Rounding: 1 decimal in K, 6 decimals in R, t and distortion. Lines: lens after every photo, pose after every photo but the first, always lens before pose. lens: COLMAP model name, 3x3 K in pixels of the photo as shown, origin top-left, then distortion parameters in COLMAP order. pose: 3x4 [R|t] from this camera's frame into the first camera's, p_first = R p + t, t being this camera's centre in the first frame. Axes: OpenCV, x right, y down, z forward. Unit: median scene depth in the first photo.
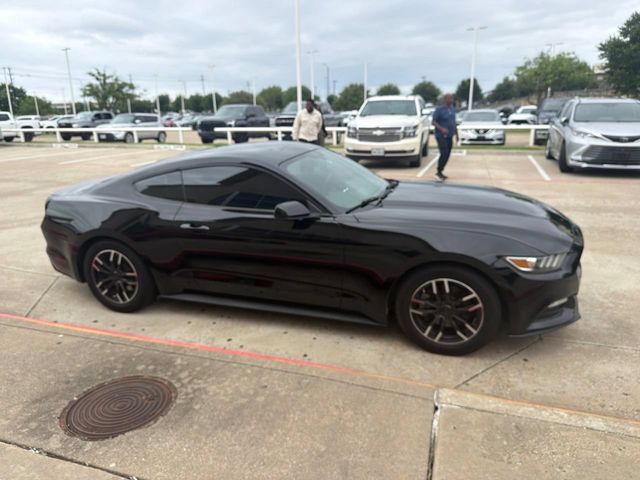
lens RADIAL K [[469.0, 0, 318.6], [0, 469.0, 243.1], [0, 0, 1]] dist [0.026666, -0.042151]
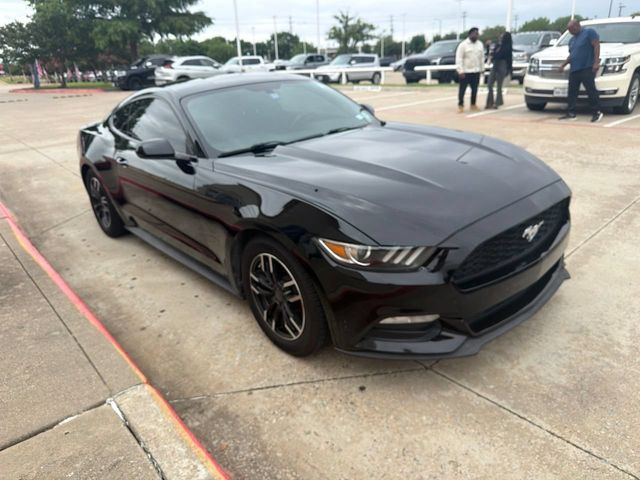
lens RADIAL K [[469.0, 0, 317.9], [0, 469.0, 240.6], [0, 0, 1]] dist [0.026666, -0.042151]
pose [[0.859576, 0.158857, -0.485688, 0.118897], [-0.105692, 0.985169, 0.135171, -0.009389], [0.499958, -0.064857, 0.863618, 0.066462]]
